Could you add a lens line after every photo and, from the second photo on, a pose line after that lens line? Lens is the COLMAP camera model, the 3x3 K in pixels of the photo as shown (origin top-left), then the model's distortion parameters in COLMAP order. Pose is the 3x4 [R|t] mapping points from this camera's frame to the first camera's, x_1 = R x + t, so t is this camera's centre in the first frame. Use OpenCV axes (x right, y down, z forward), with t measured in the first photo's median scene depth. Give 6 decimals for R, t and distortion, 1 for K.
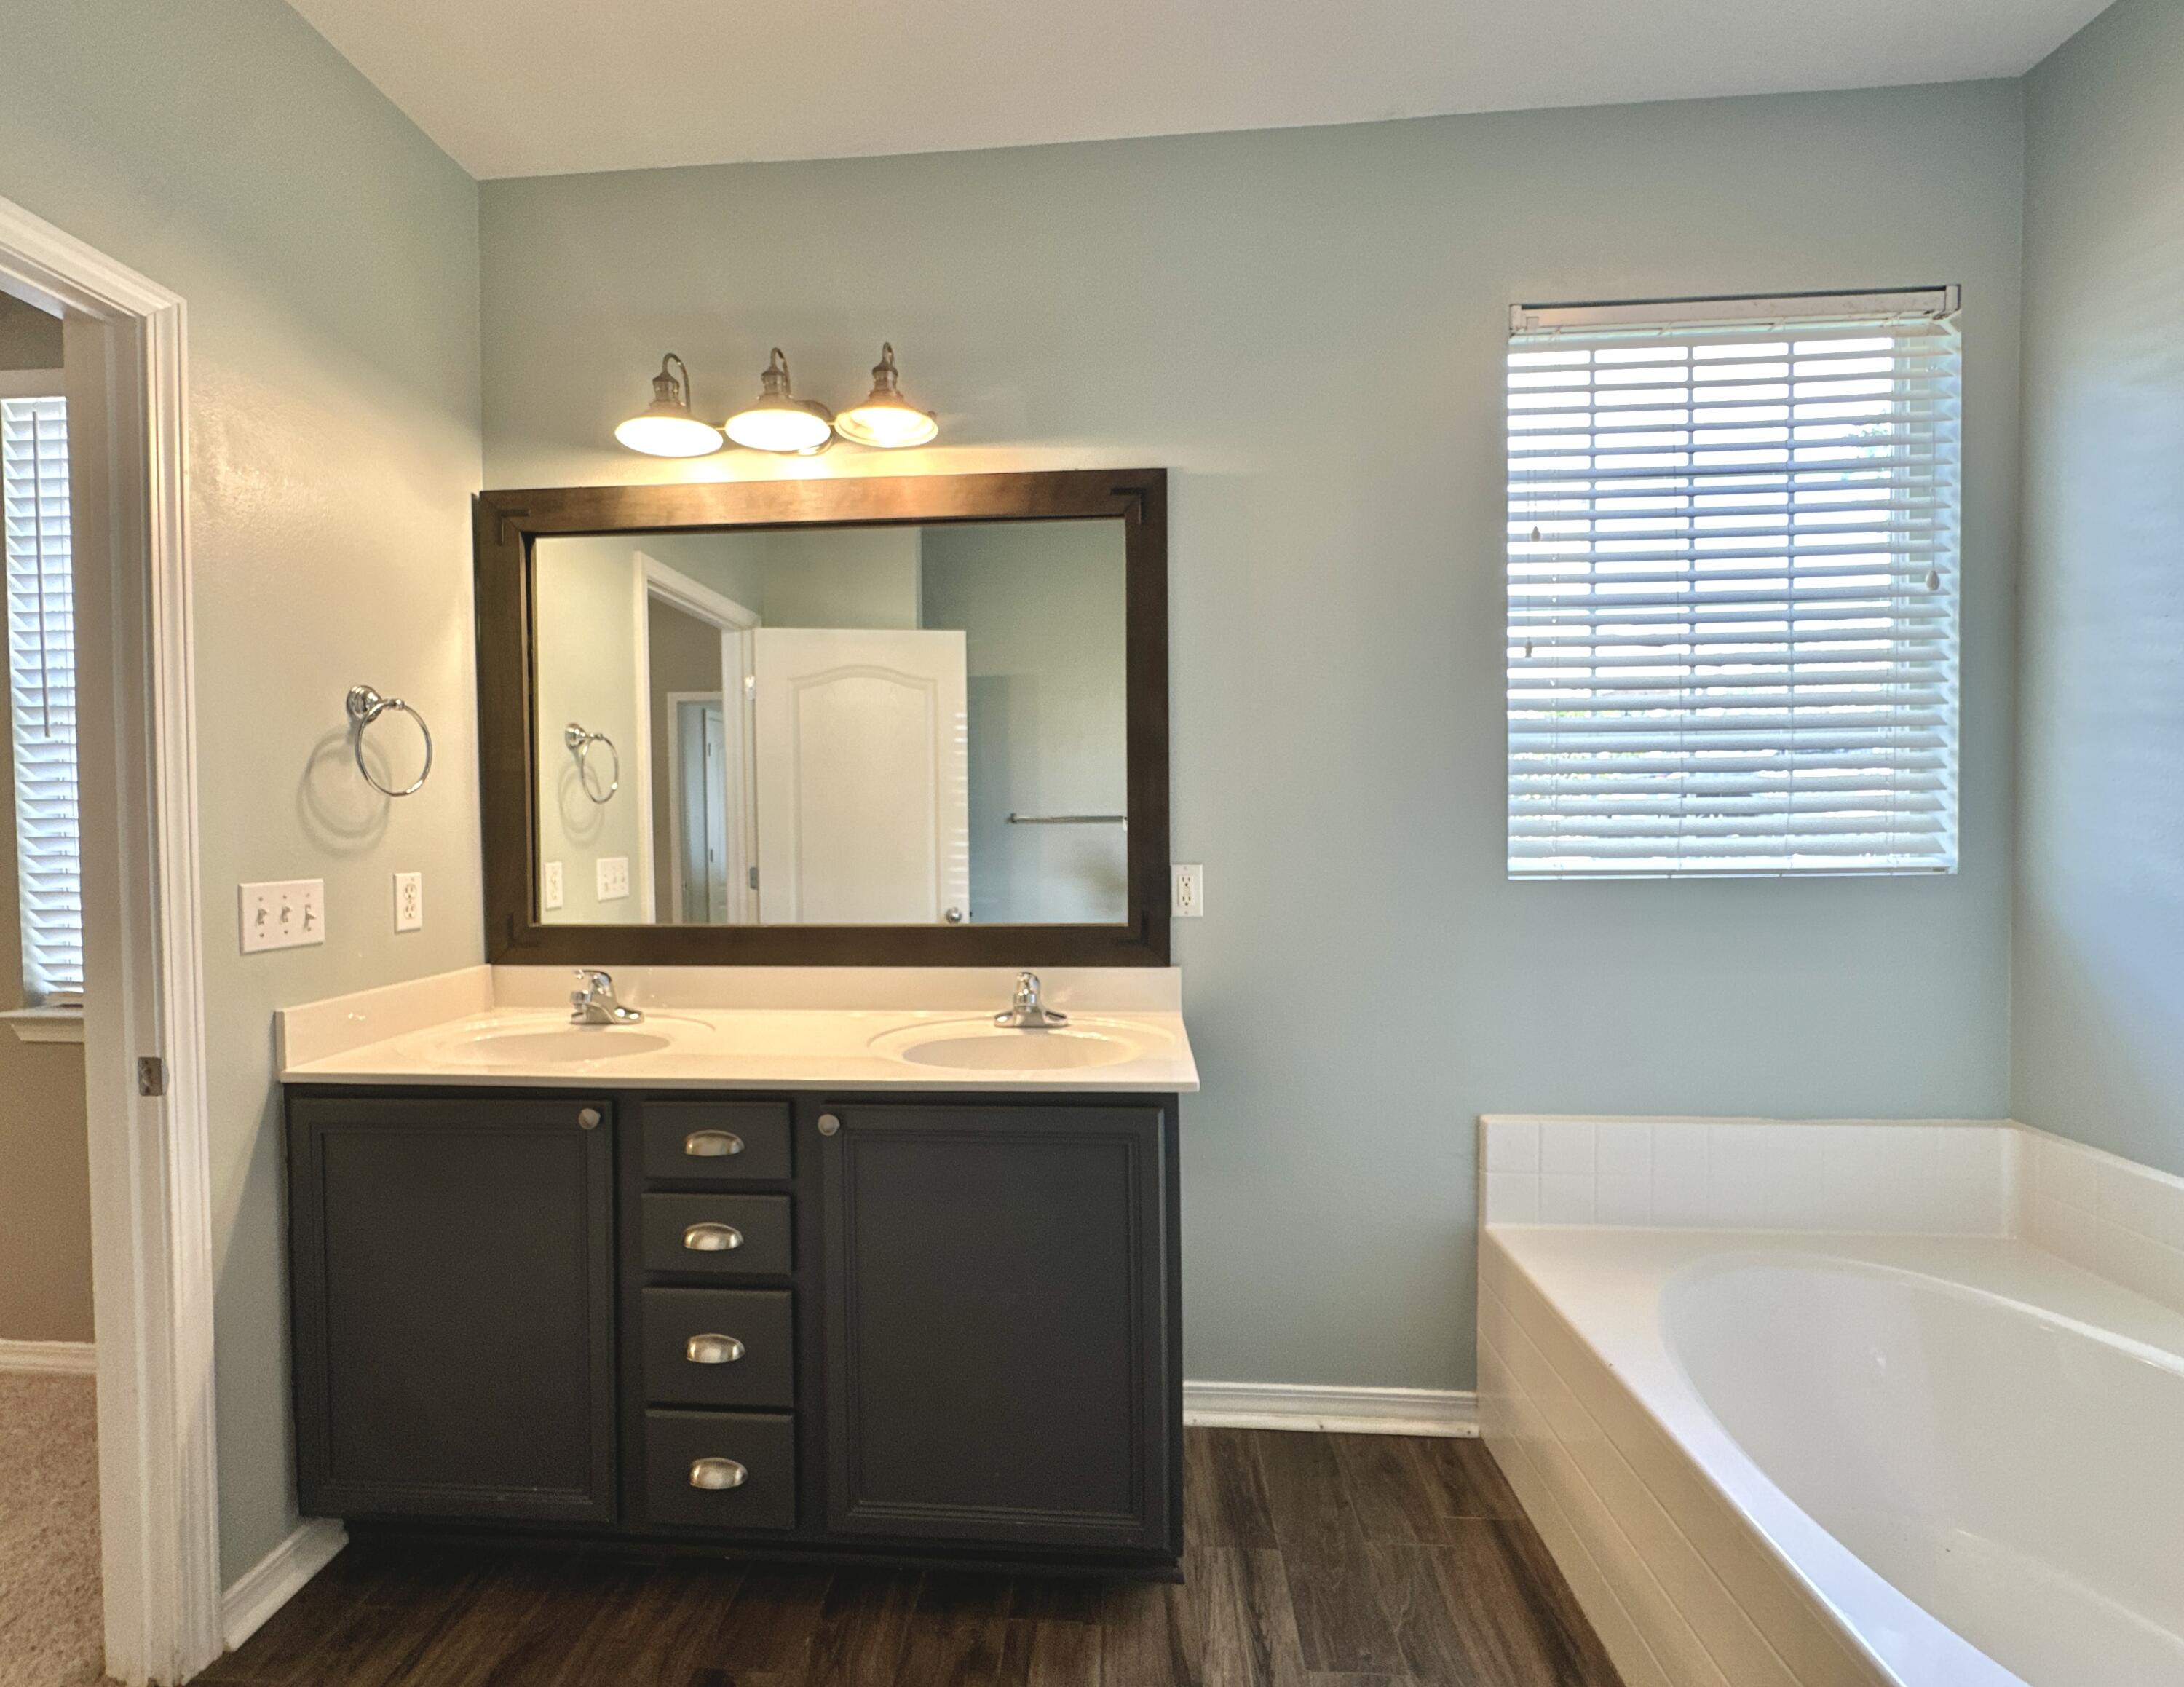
lens RADIAL K [[1050.6, 0, 1092.0], [0, 1050.6, 843.5], [0, 0, 1]] dist [-0.004310, -0.000289]
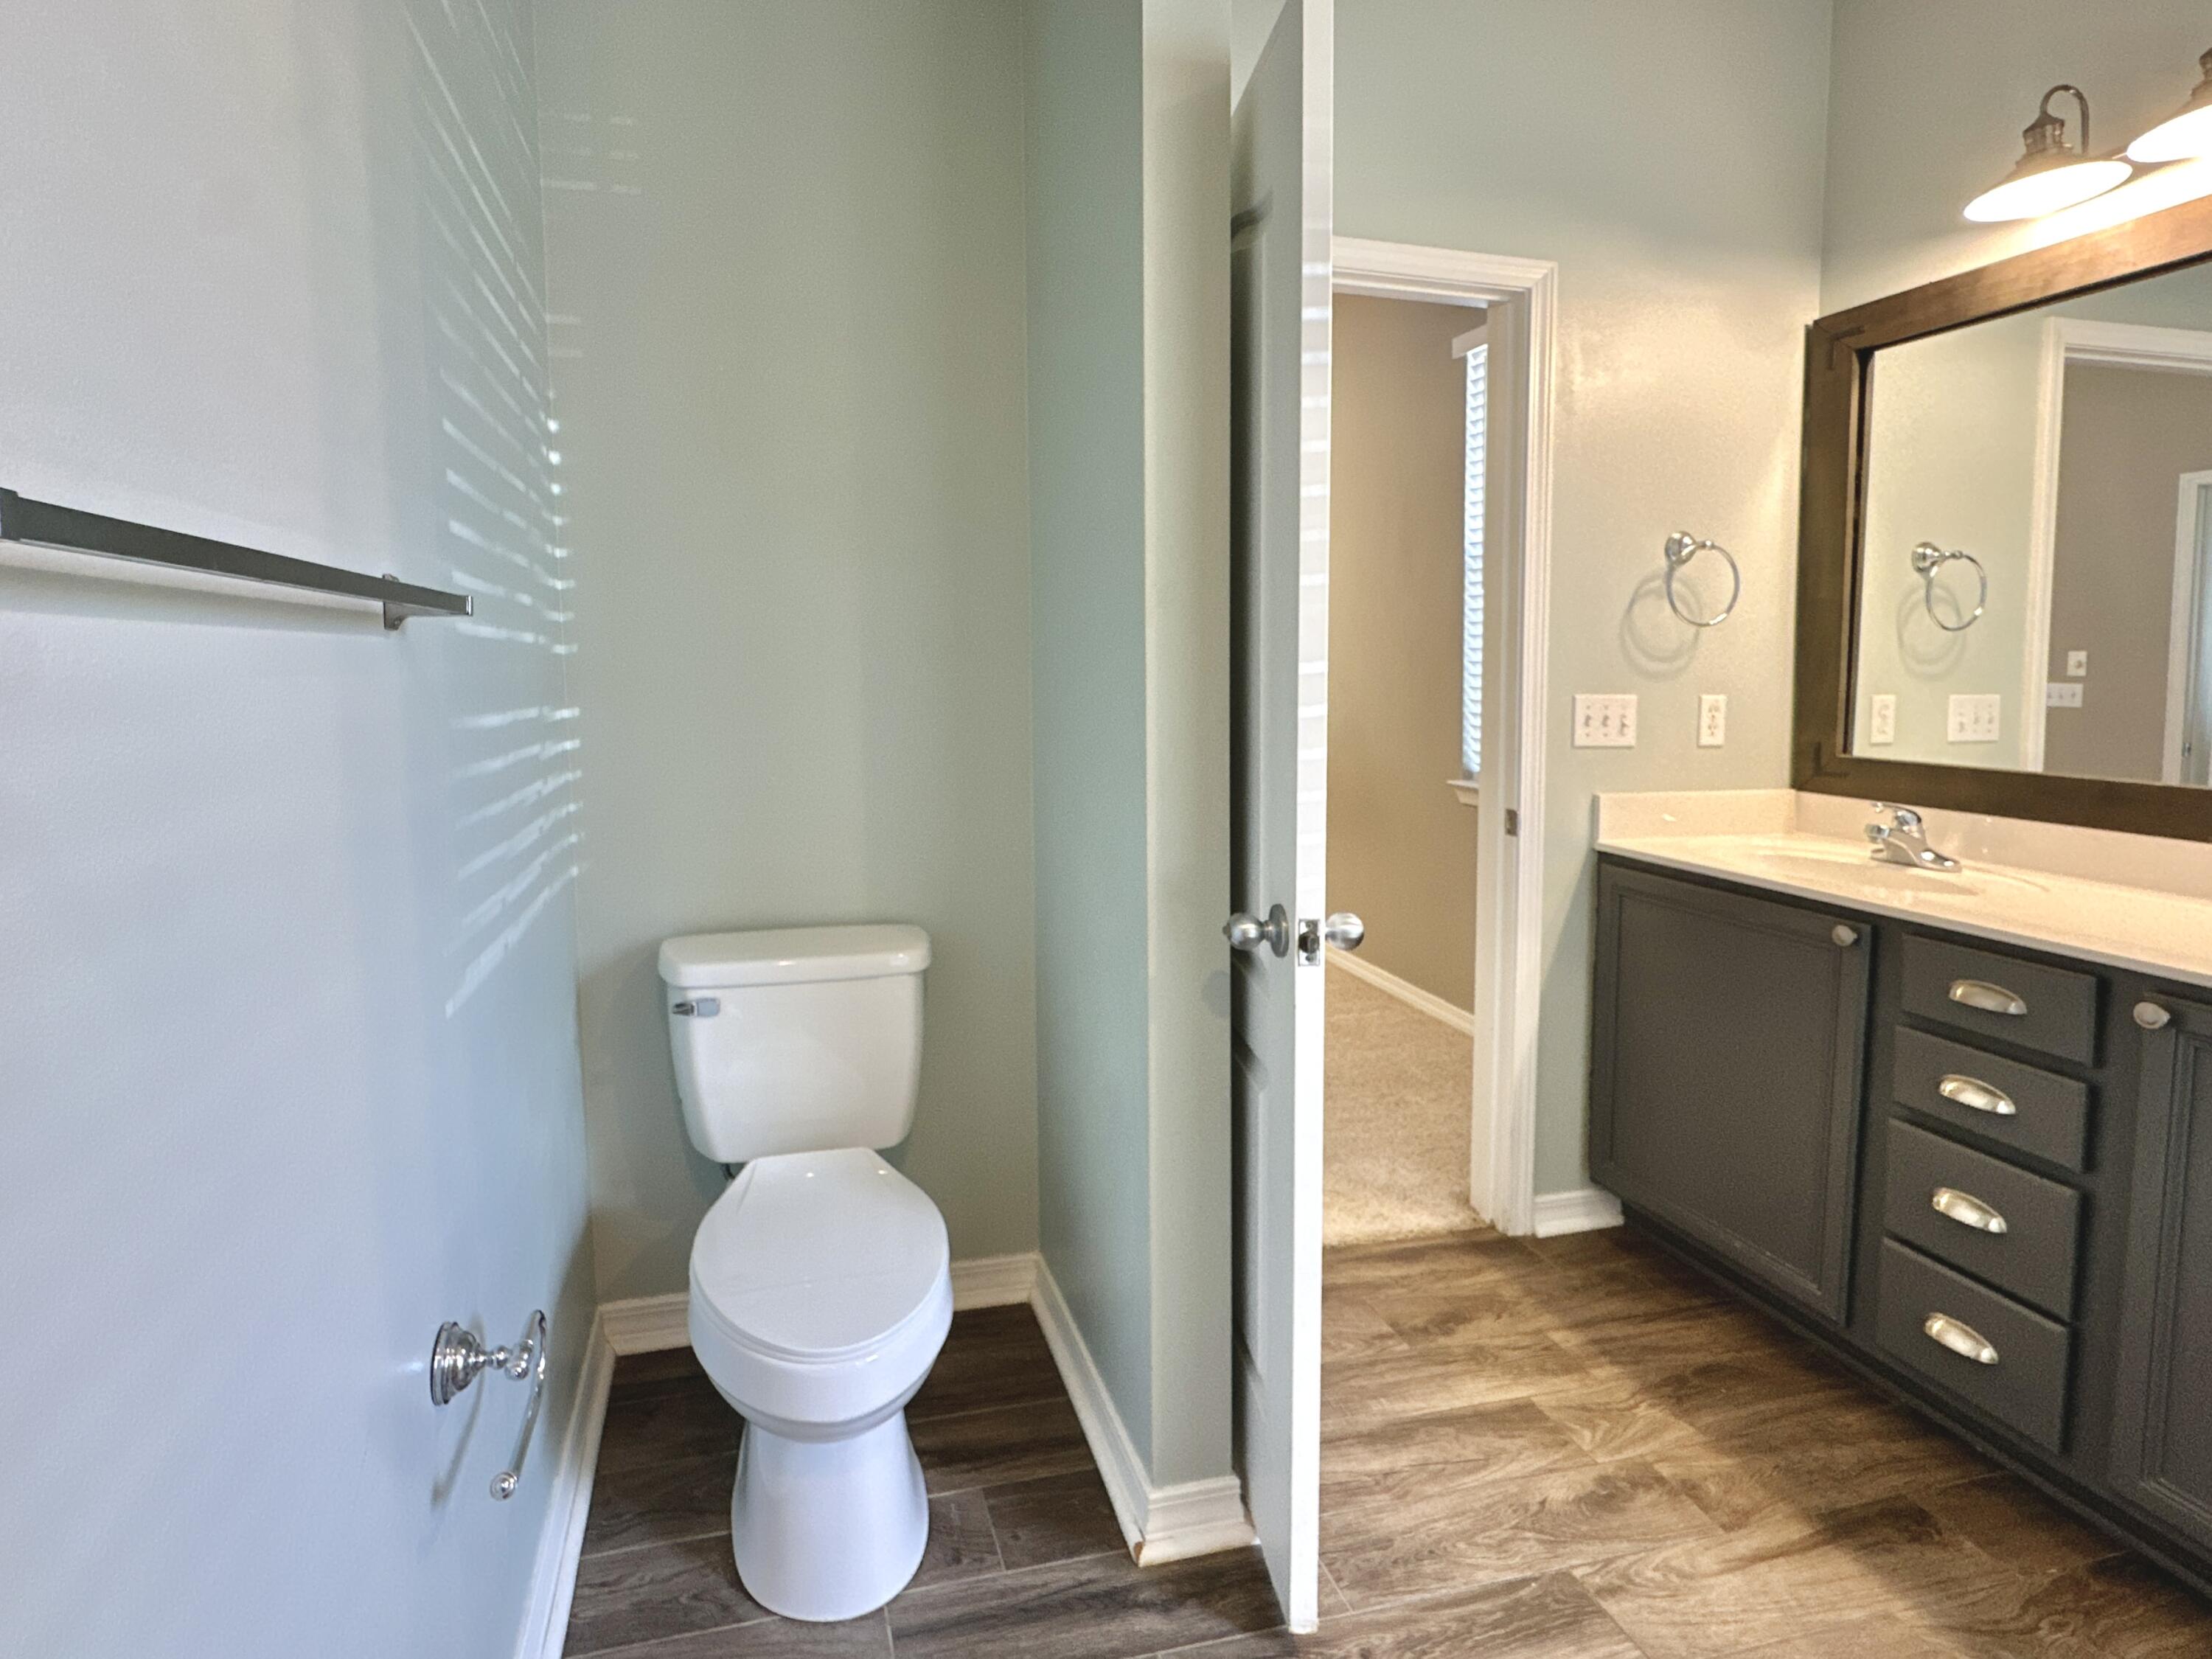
lens RADIAL K [[1509.1, 0, 1106.0], [0, 1509.1, 829.5], [0, 0, 1]] dist [-0.000634, -0.000613]
pose [[0.471904, 0.093001, -0.876731, 0.407595], [-0.018189, 0.995236, 0.095781, 0.024392], [0.881462, -0.029253, 0.471347, -0.294138]]
